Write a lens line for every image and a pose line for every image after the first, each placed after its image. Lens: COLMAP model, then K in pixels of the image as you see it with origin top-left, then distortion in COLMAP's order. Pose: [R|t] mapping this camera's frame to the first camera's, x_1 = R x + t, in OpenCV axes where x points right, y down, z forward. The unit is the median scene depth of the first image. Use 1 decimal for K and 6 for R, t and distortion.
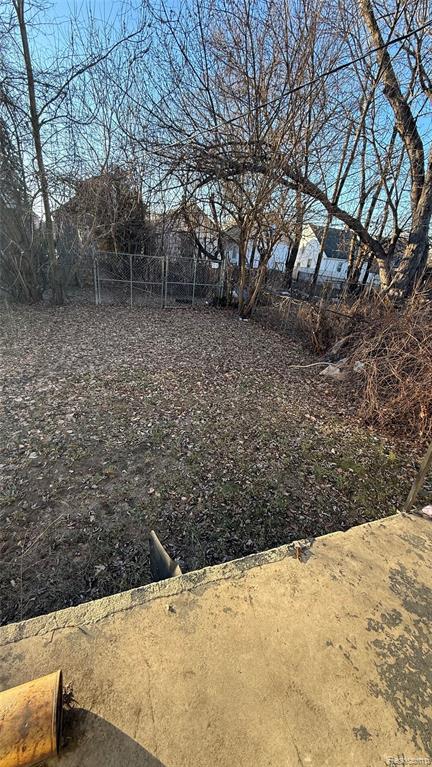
lens RADIAL K [[306.5, 0, 217.7], [0, 306.5, 383.9], [0, 0, 1]] dist [0.001083, 0.000095]
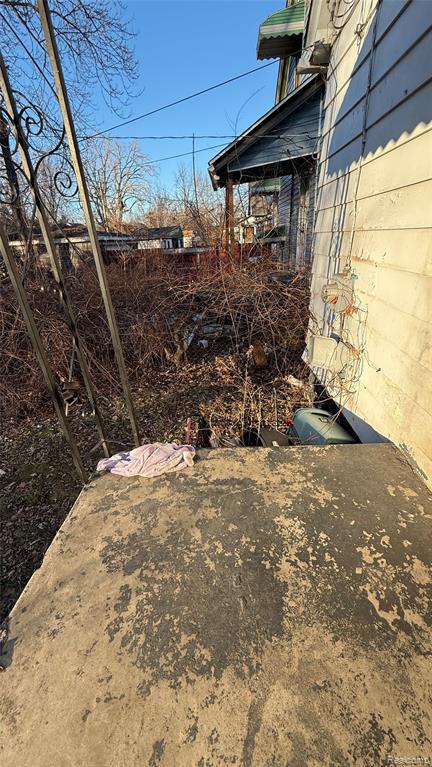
lens RADIAL K [[306.5, 0, 215.6], [0, 306.5, 383.2], [0, 0, 1]] dist [0.001083, 0.000095]
pose [[0.390932, -0.511416, 0.765262, 0.239777], [0.452360, 0.830840, 0.324154, 0.034209], [-0.801587, 0.219452, 0.556146, 0.089362]]
